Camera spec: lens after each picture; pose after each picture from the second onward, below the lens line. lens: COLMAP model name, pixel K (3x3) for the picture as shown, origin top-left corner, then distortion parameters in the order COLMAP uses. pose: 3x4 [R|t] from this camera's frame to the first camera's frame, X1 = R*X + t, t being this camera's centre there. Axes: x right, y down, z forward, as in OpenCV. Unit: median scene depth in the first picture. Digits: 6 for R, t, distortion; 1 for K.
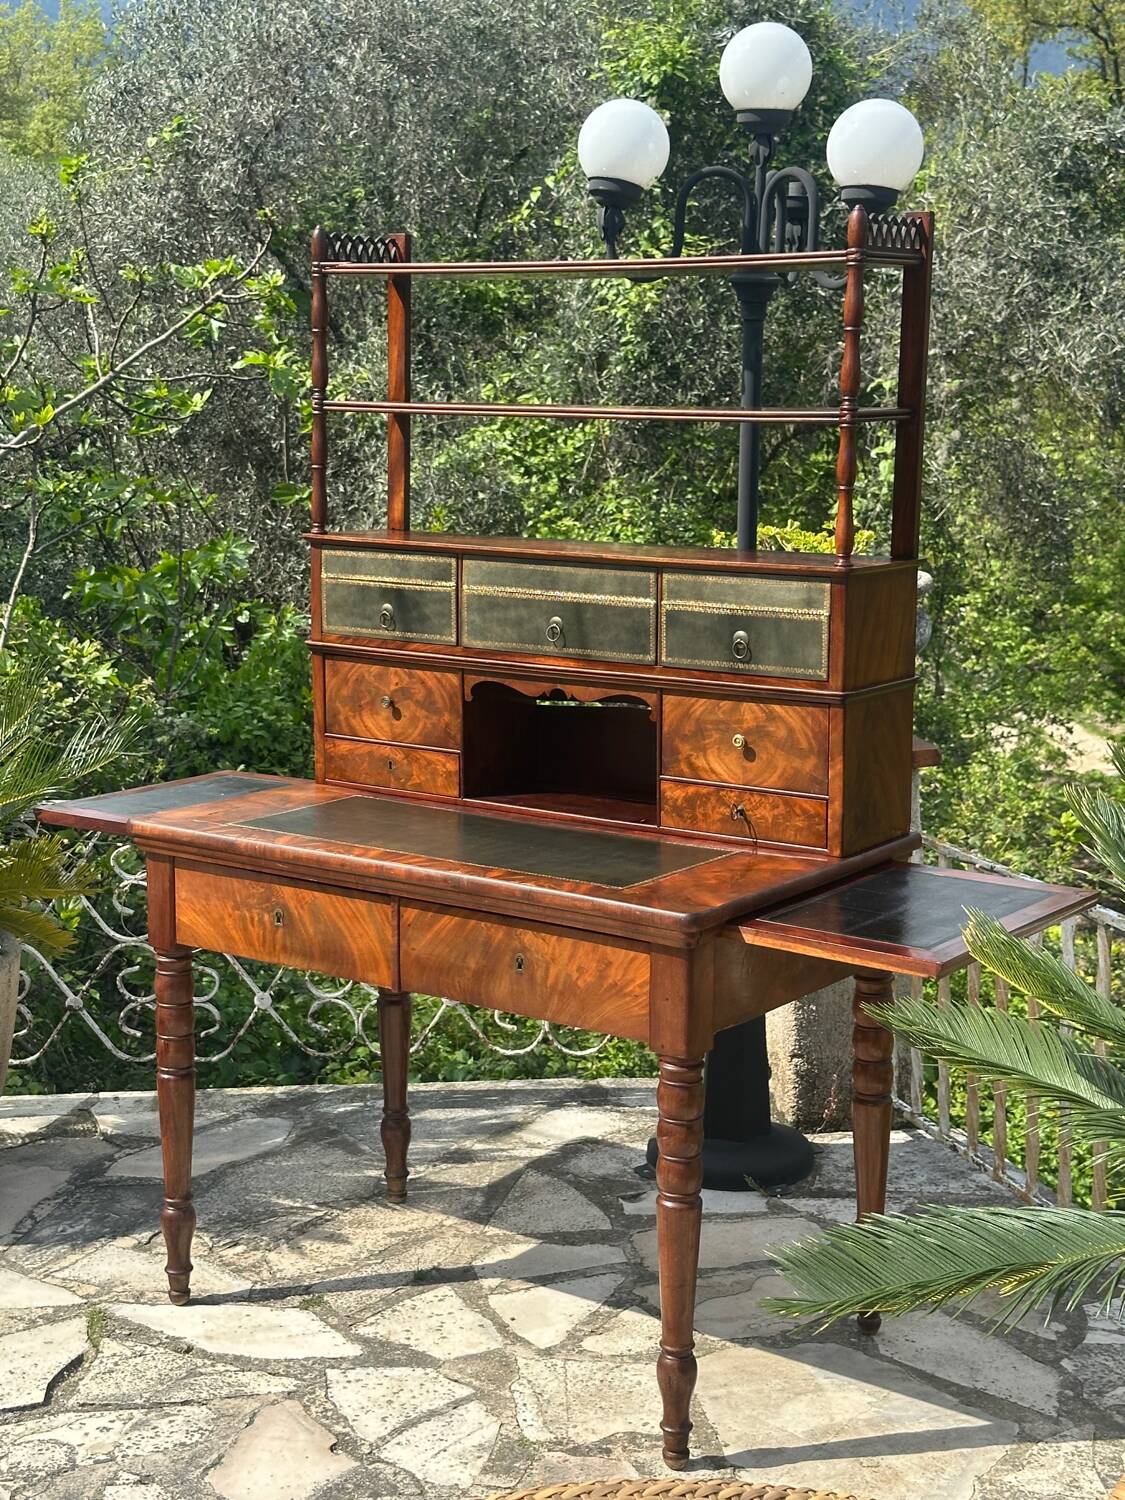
lens RADIAL K [[2324.5, 0, 573.7], [0, 2324.5, 753.1], [0, 0, 1]] dist [0.118303, 0.000000]
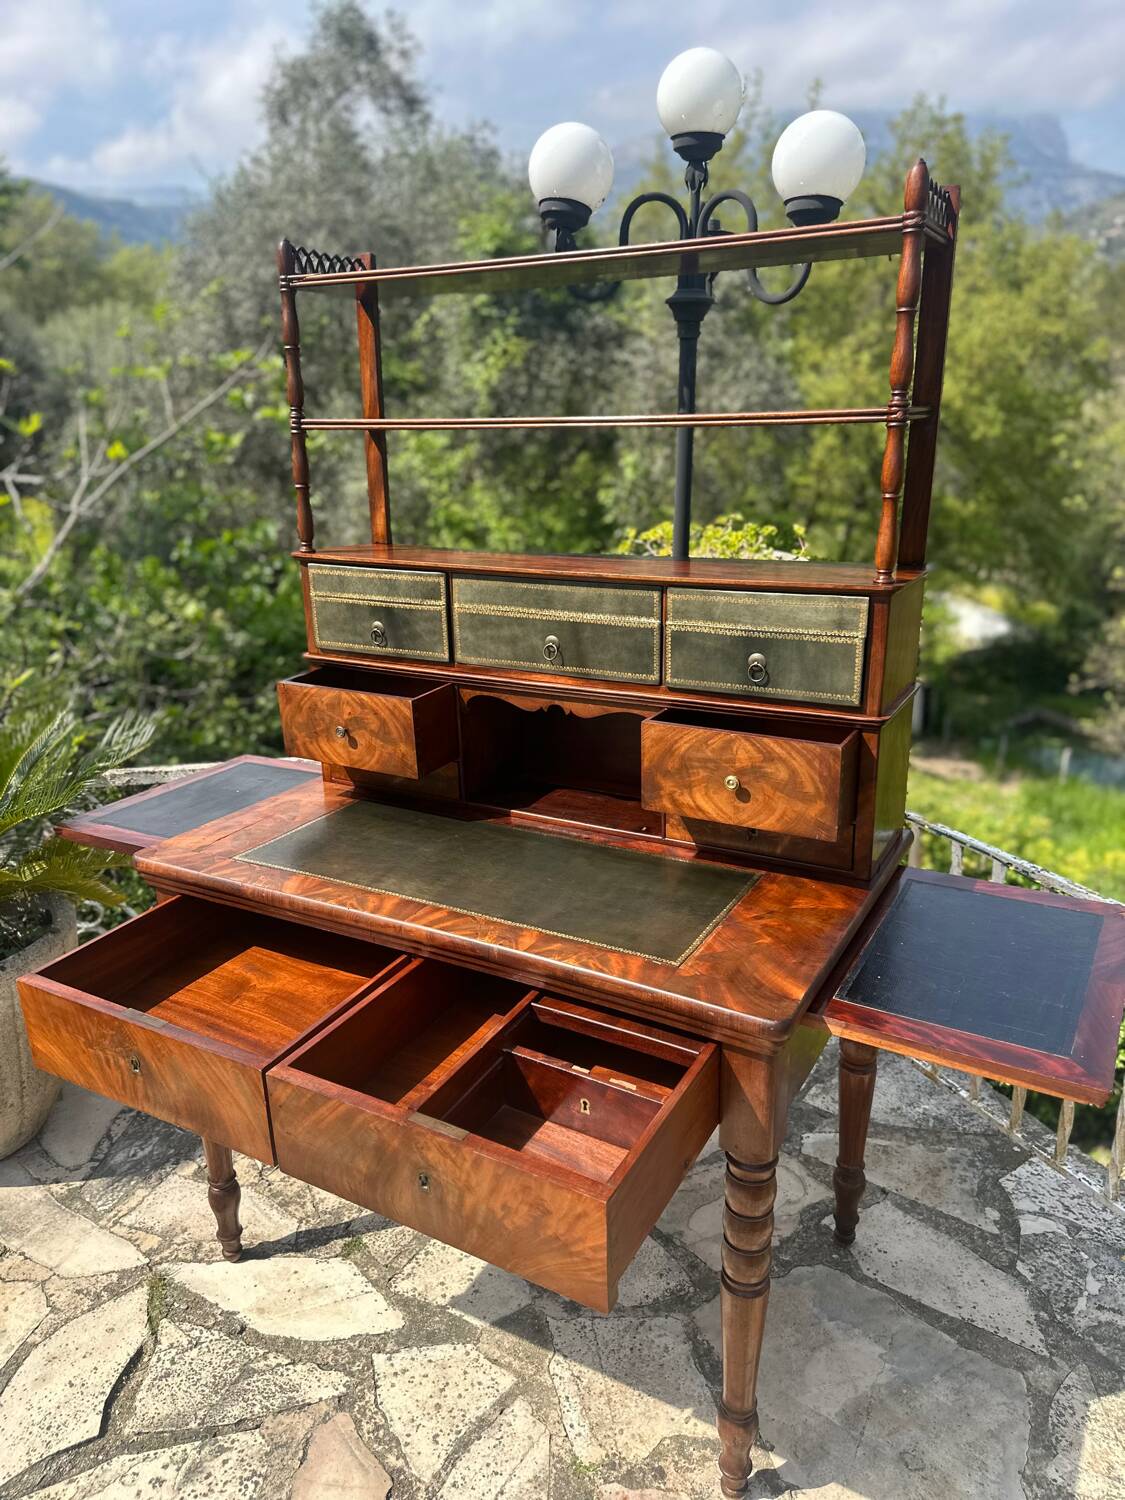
lens RADIAL K [[1066.5, 0, 562.4], [0, 1066.5, 754.3], [0, 0, 1]] dist [0.031432, -0.044624]
pose [[0.993303, -0.056126, 0.100995, -0.051470], [0.041868, 0.989528, 0.138135, -0.069611], [-0.107690, -0.132981, 0.985251, 0.525113]]
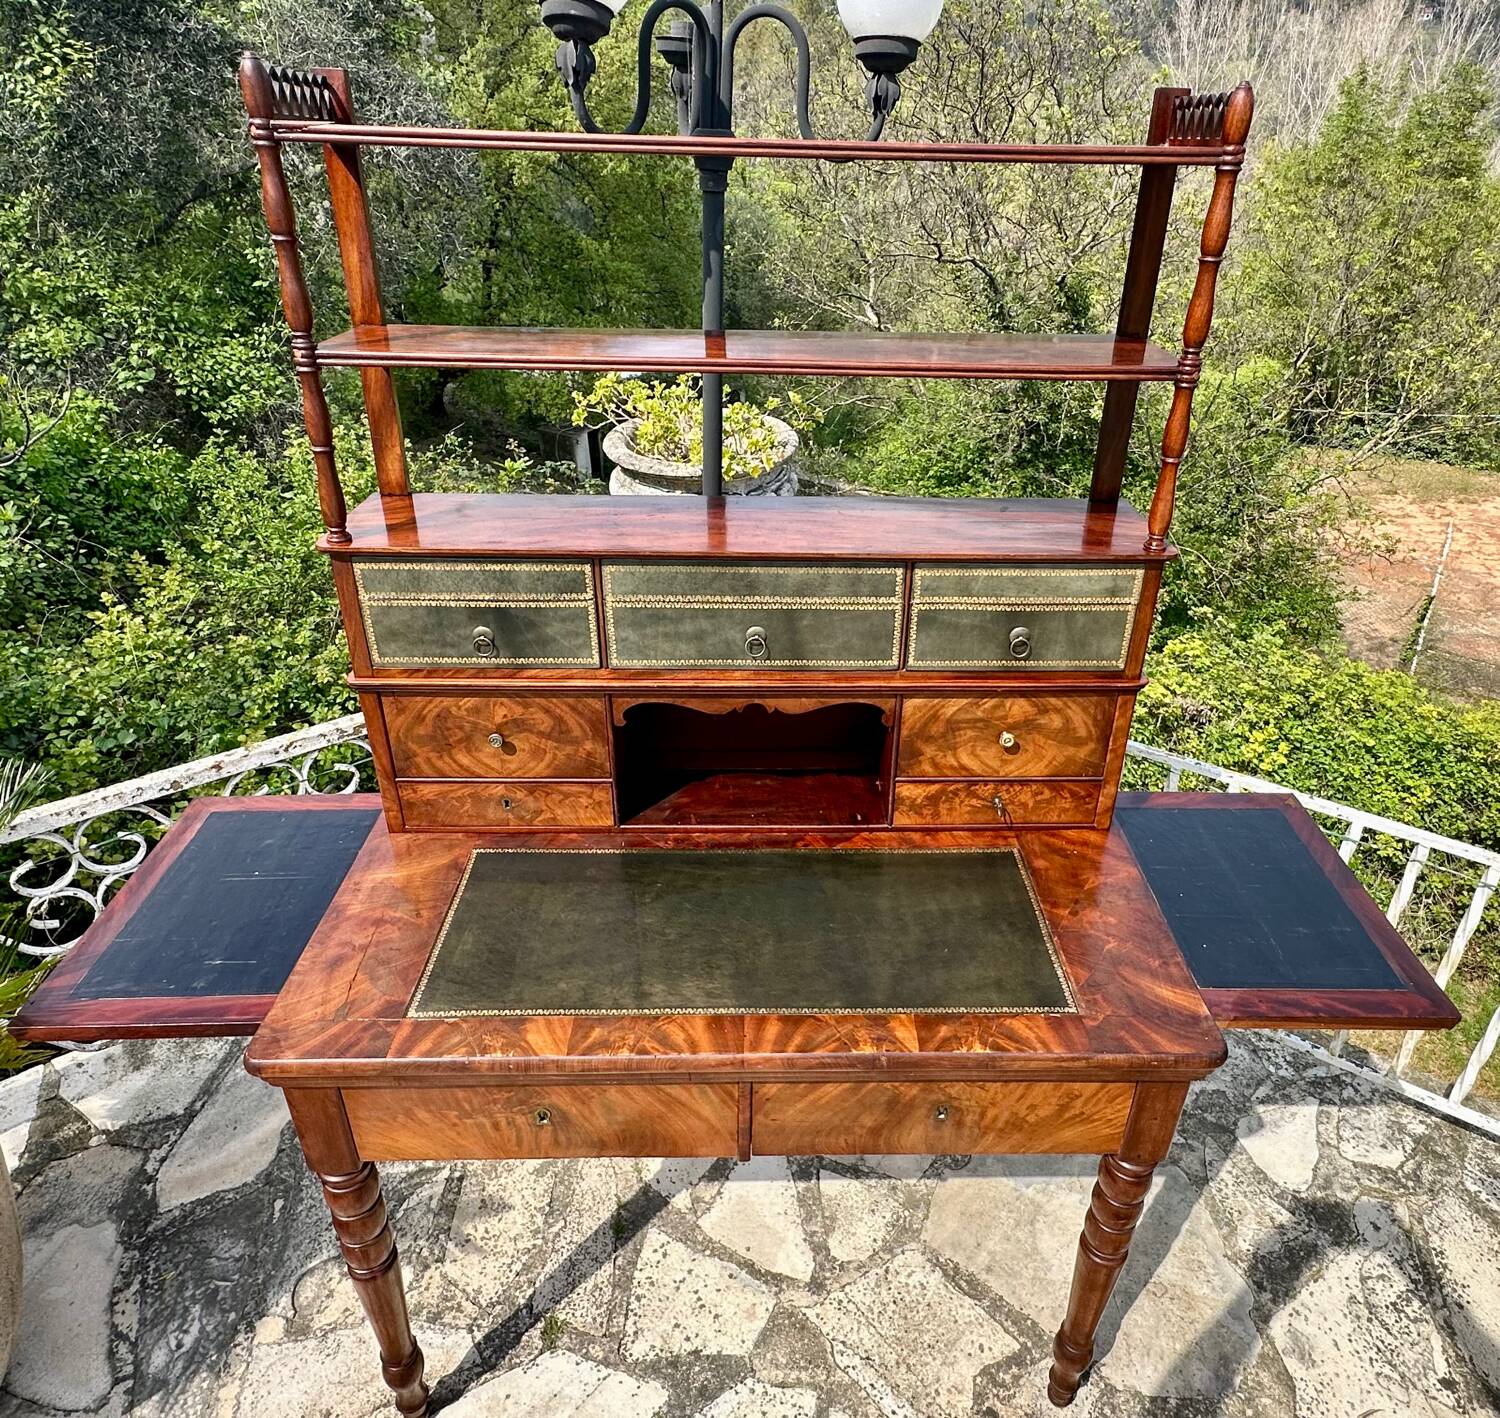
lens RADIAL K [[1037.9, 0, 796.6], [0, 1037.9, 712.4], [0, 0, 1]] dist [-0.016855, 0.012112]
pose [[0.792161, -0.285589, 0.539370, -0.194811], [0.083619, 0.926214, 0.367608, -0.158687], [-0.604557, -0.246103, 0.757591, 0.694437]]
